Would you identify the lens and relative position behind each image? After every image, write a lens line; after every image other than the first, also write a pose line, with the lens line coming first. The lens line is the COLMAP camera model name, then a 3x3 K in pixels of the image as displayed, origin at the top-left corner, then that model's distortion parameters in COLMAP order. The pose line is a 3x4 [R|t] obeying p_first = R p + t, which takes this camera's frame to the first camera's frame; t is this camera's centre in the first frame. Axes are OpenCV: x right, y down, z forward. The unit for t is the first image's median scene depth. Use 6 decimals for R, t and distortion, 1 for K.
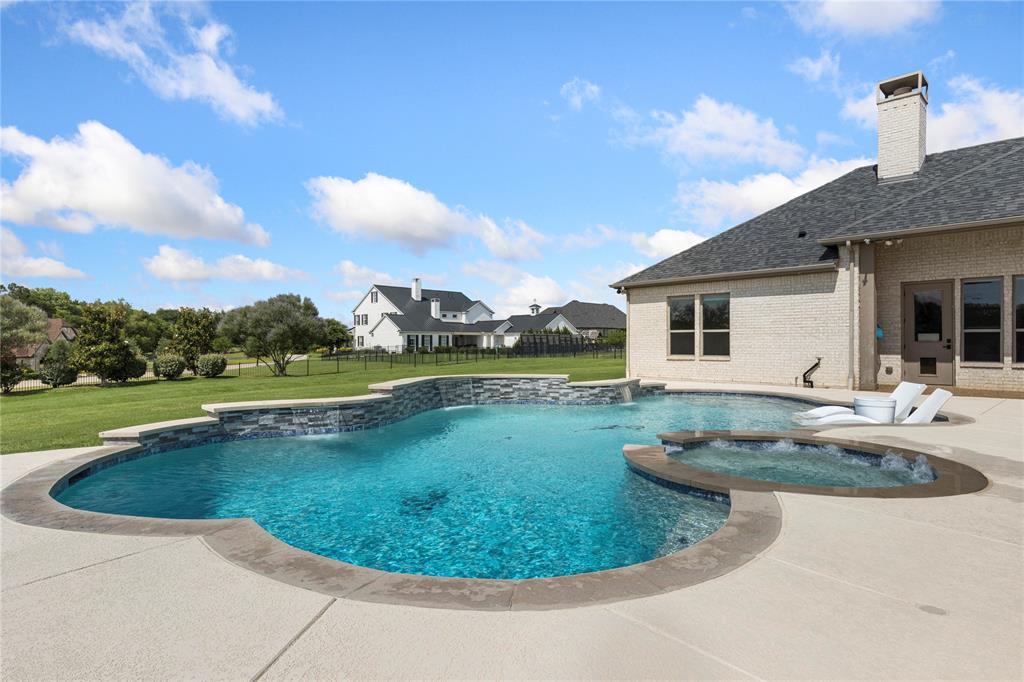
lens RADIAL K [[555.6, 0, 512.0], [0, 555.6, 341.0], [0, 0, 1]] dist [0.000578, 0.000668]
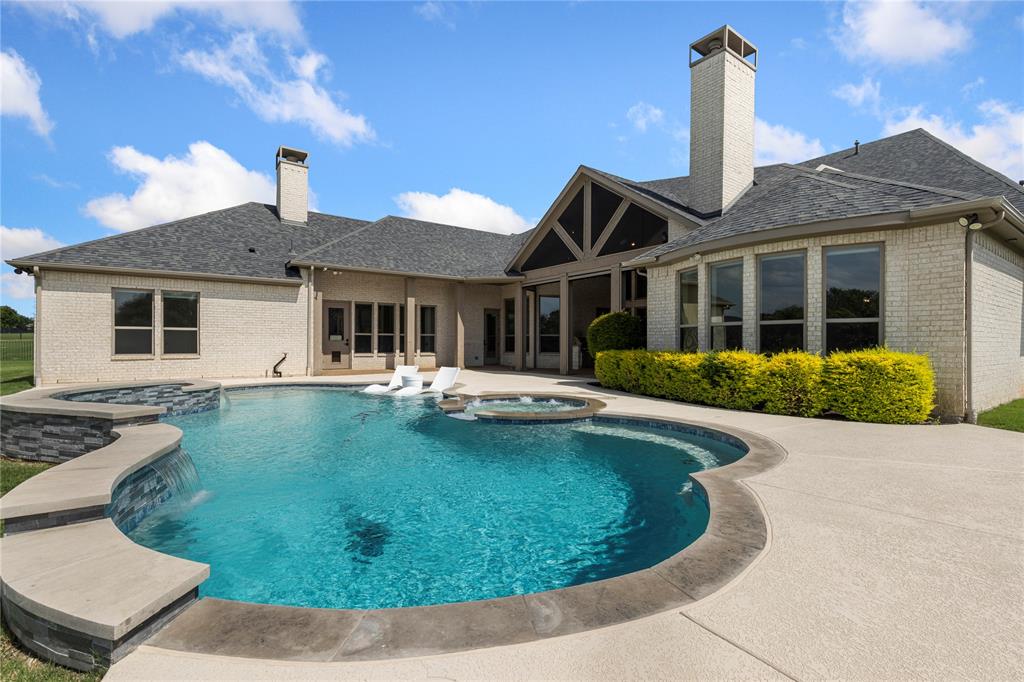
lens RADIAL K [[469.4, 0, 512.0], [0, 469.4, 341.0], [0, 0, 1]] dist [0.011827, -0.000265]
pose [[0.146128, 0.003538, 0.989259, -0.425636], [-0.005959, 0.999979, -0.002696, 0.002338], [-0.989248, -0.005501, 0.146146, 0.326333]]
